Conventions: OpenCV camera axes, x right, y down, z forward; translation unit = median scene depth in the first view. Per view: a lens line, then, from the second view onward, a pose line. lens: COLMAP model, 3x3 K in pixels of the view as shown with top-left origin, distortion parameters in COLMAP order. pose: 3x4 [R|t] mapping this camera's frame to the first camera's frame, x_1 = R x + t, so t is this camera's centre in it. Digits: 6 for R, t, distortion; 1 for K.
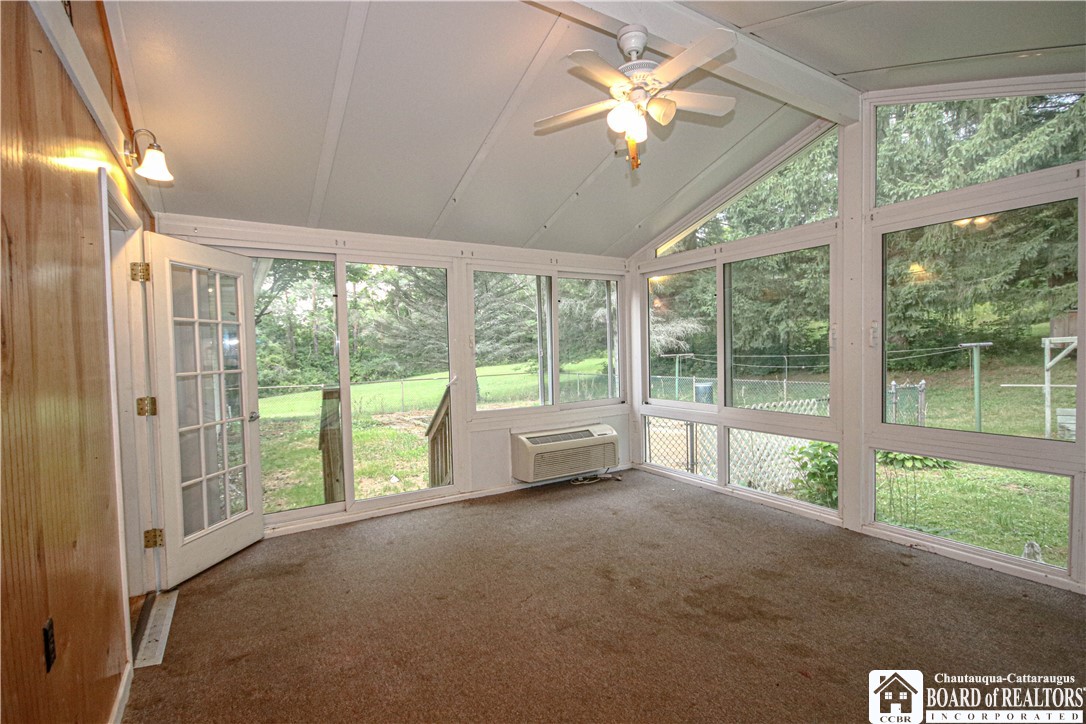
lens RADIAL K [[505.1, 0, 540.2], [0, 505.1, 363.2], [0, 0, 1]] dist [0.009909, -0.008552]
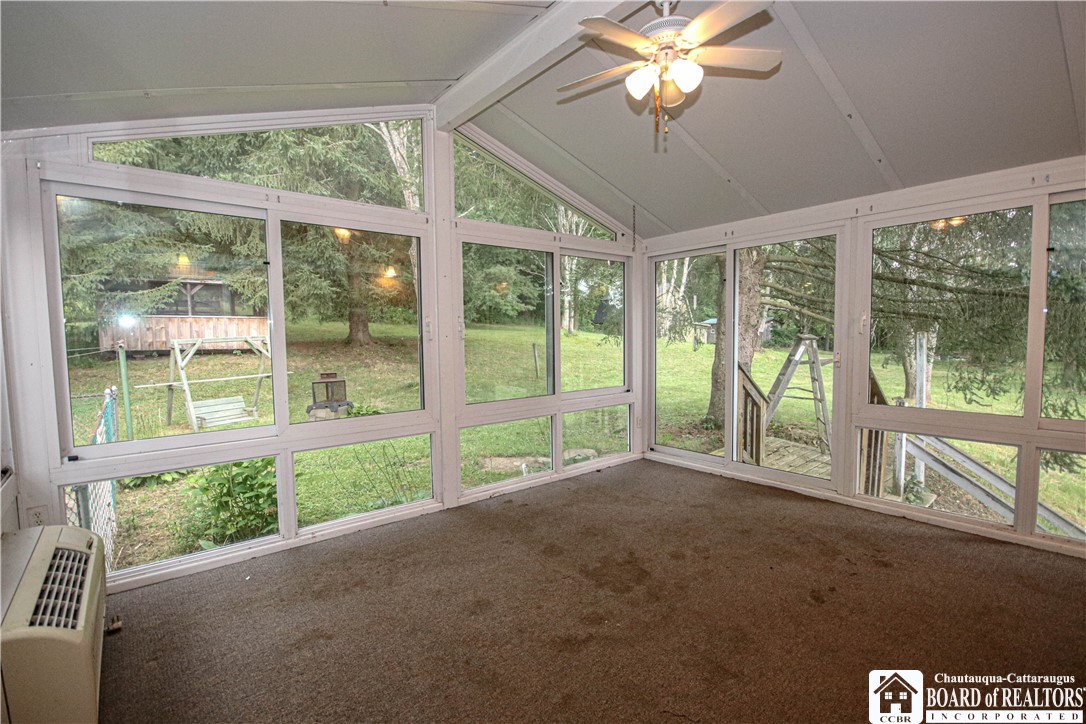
lens RADIAL K [[505.1, 0, 540.5], [0, 505.1, 367.4], [0, 0, 1]] dist [0.009909, -0.008552]
pose [[-0.138634, -0.038802, 0.989583, -0.463049], [0.044296, 0.997989, 0.045337, -0.012764], [-0.989353, 0.050120, -0.136636, 0.914778]]
